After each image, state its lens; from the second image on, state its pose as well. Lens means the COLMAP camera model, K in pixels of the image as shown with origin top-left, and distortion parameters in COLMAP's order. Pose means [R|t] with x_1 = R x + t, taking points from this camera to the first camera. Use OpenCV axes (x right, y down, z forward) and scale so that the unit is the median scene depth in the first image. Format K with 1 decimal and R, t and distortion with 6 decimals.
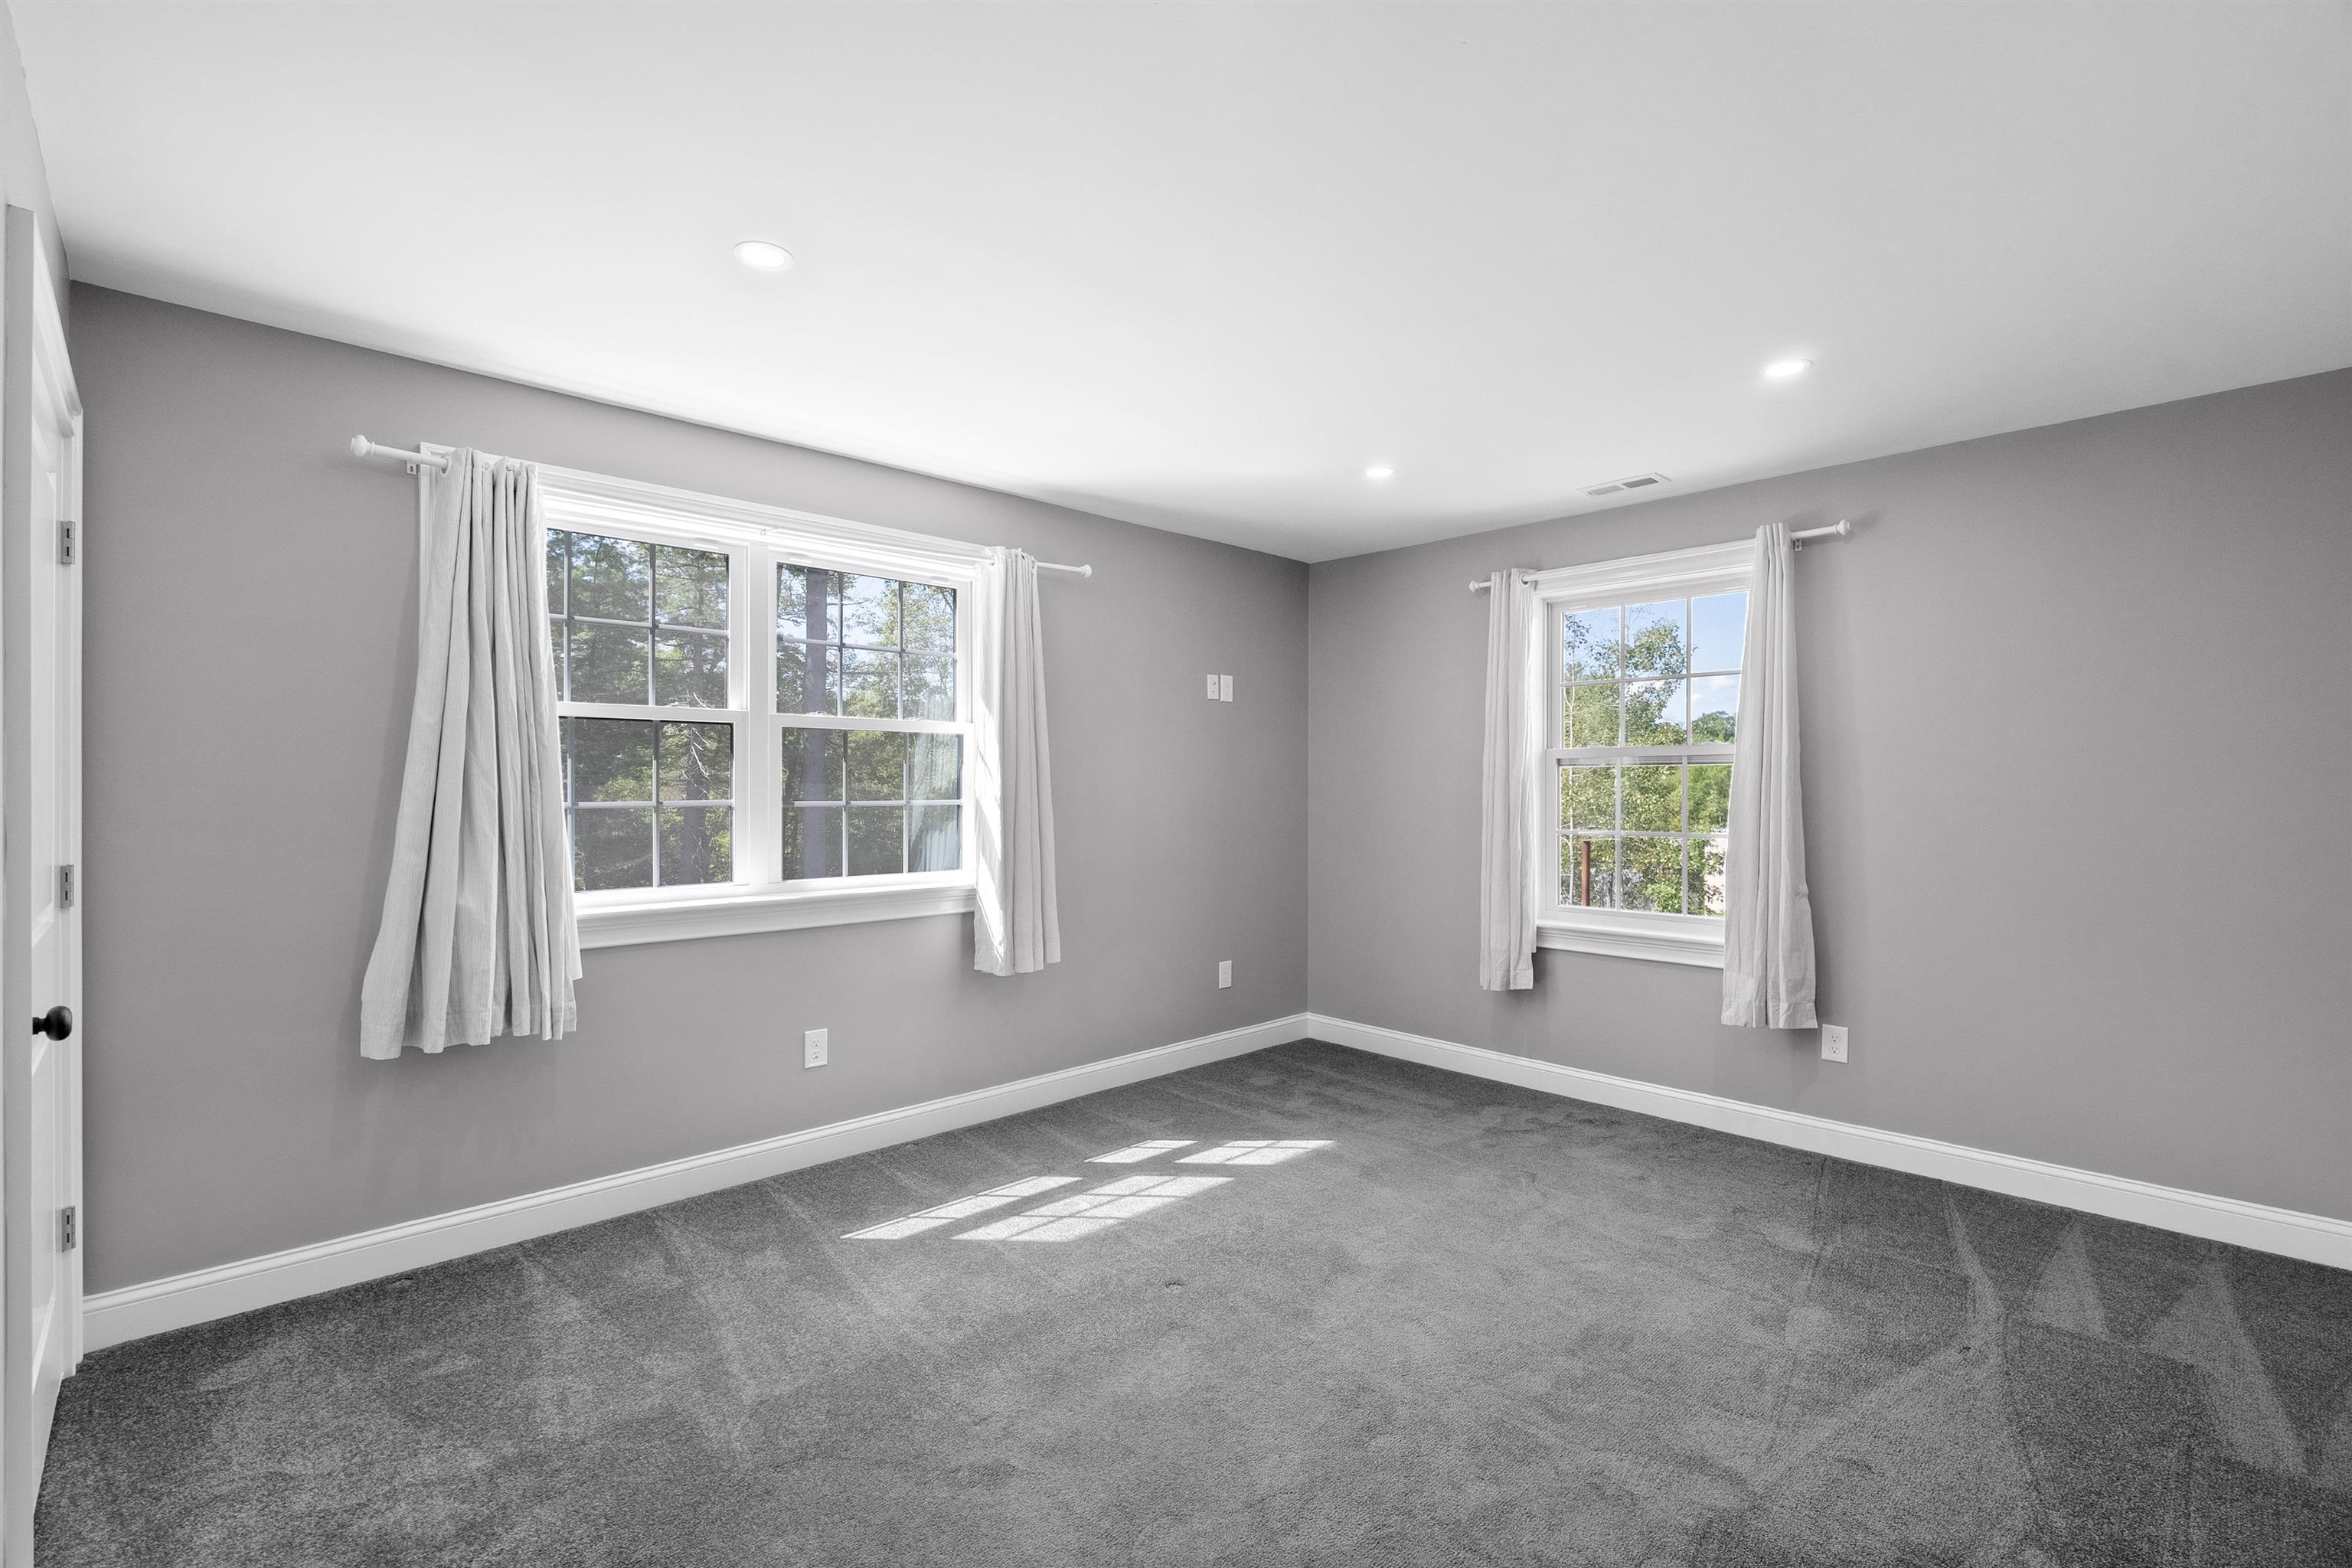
lens RADIAL K [[1066.4, 0, 1176.0], [0, 1066.4, 784.0], [0, 0, 1]] dist [-0.000479, -0.000132]
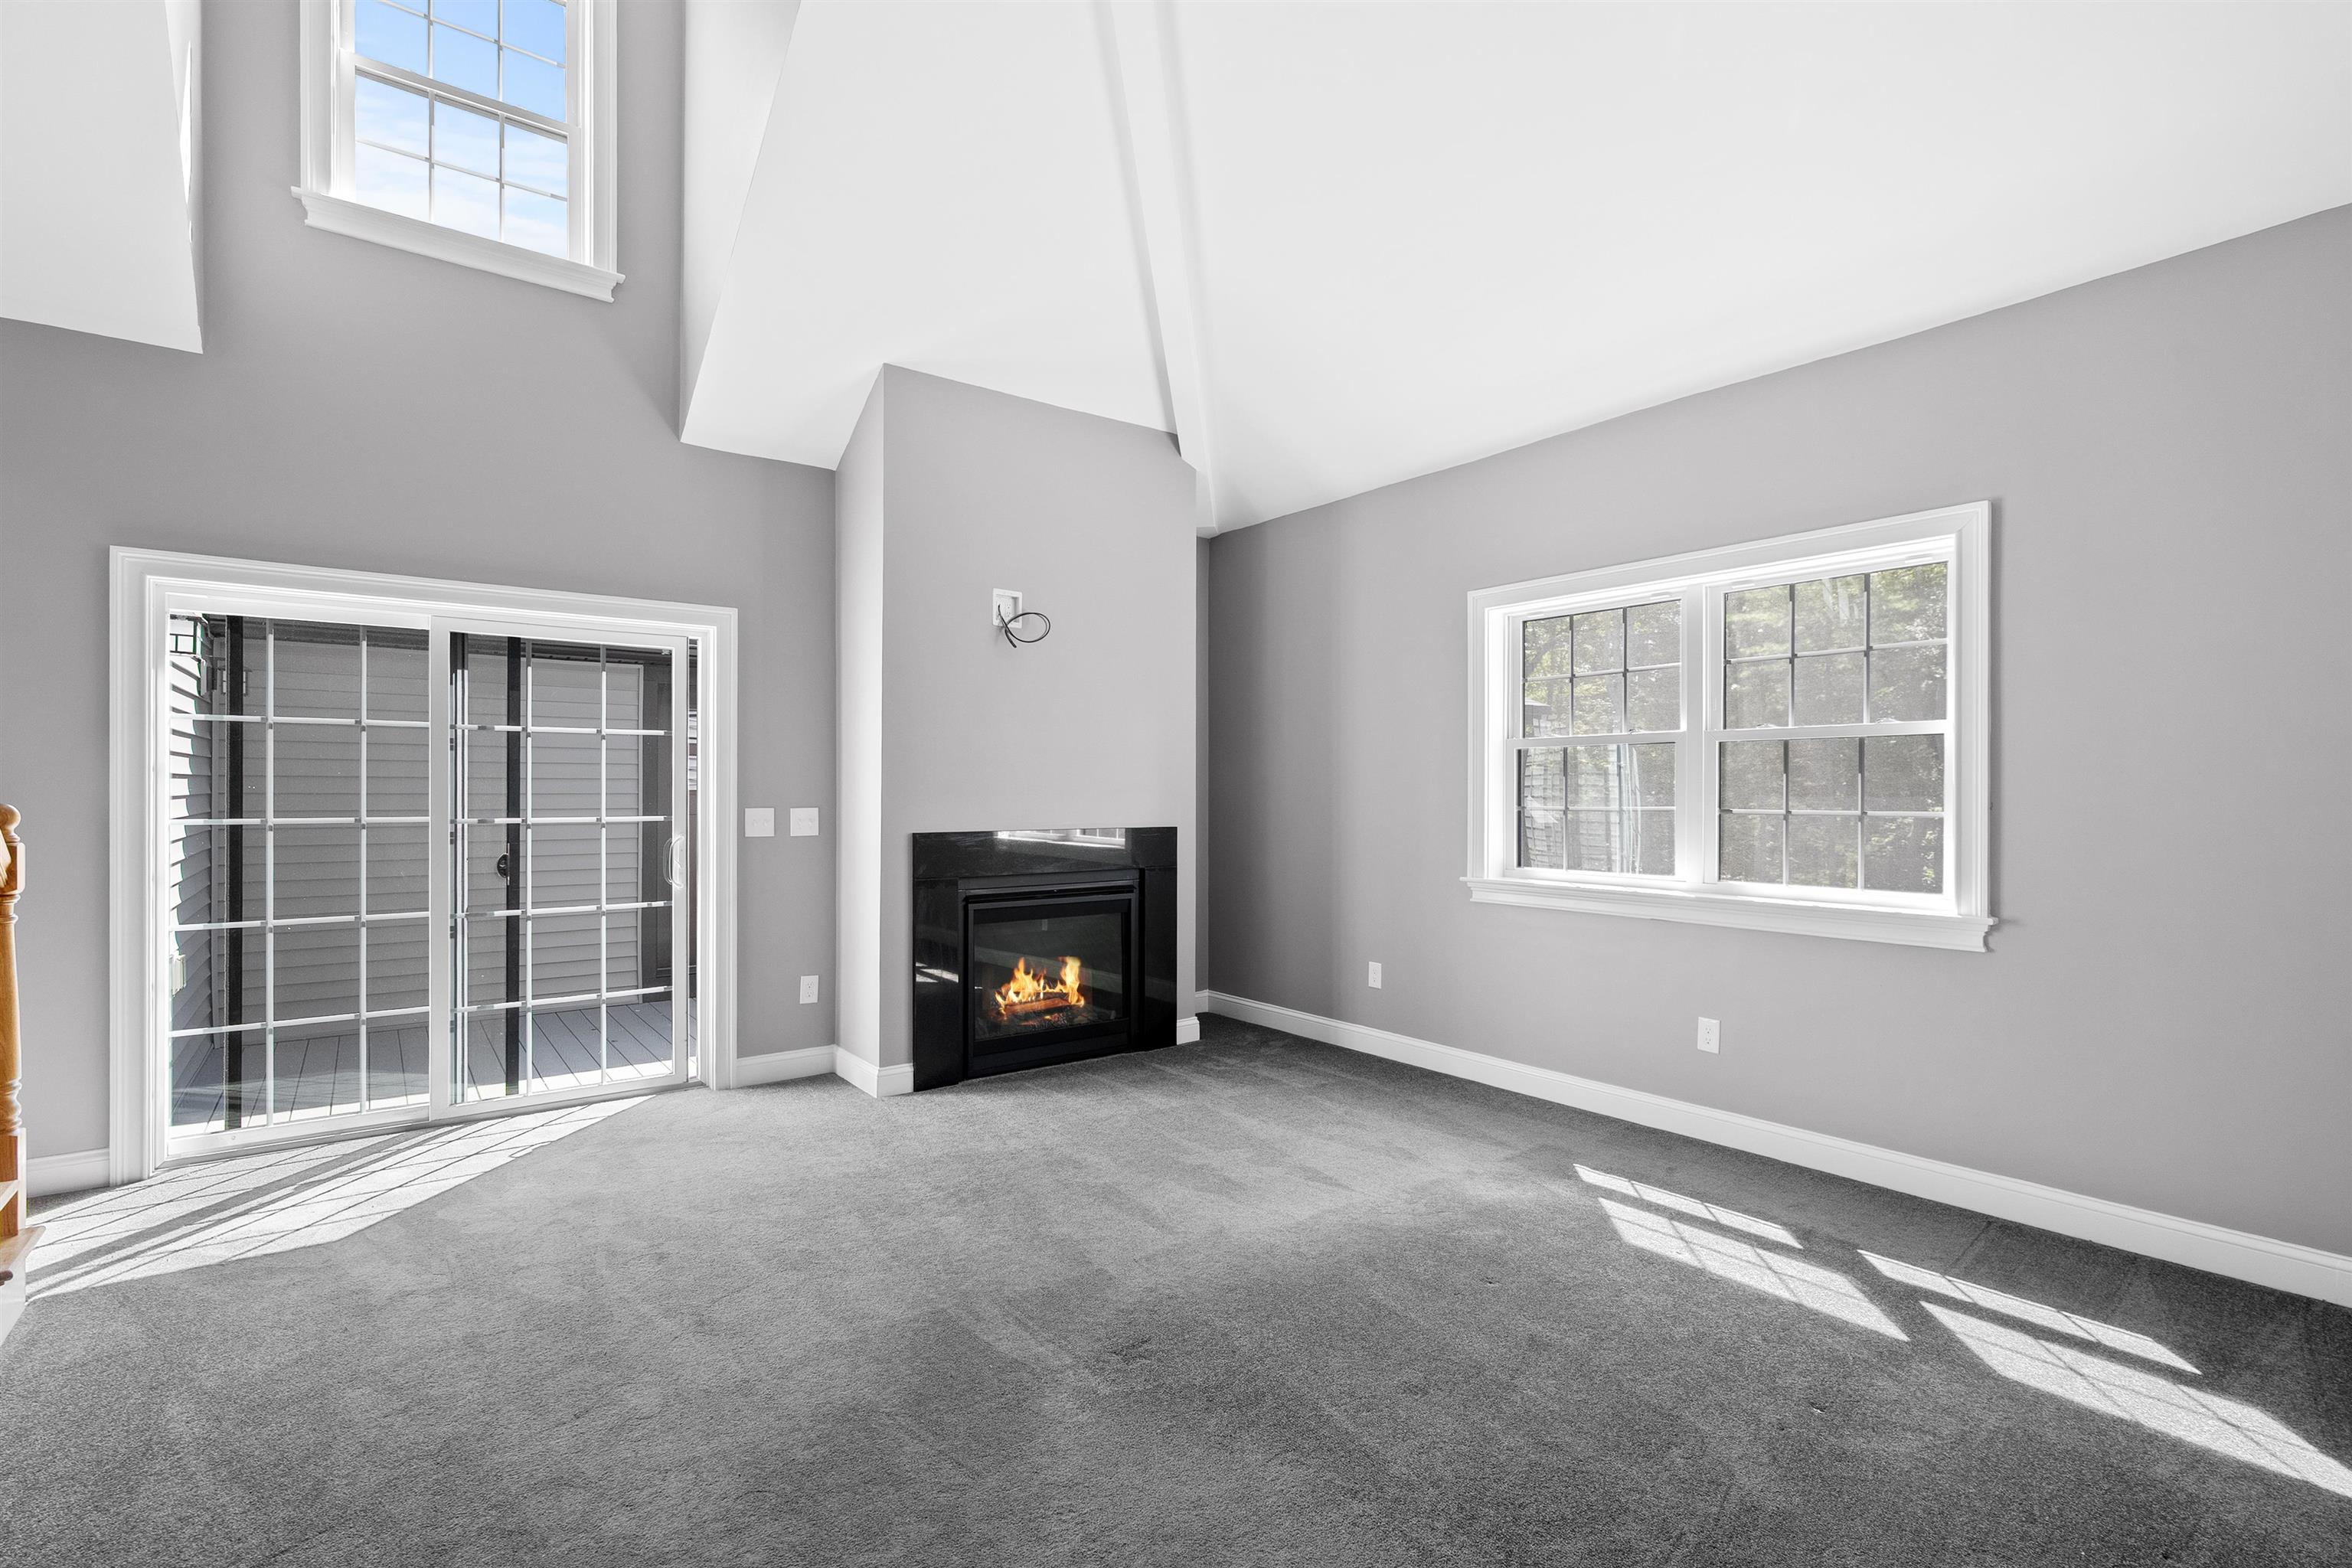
lens RADIAL K [[1066.4, 0, 1176.0], [0, 1066.4, 784.0], [0, 0, 1]] dist [-0.000479, -0.000132]
pose [[-0.098493, -0.004268, -0.995129, 0.831422], [0.006794, 0.999965, -0.004962, -0.008663], [0.995115, -0.007250, -0.098461, 0.580832]]
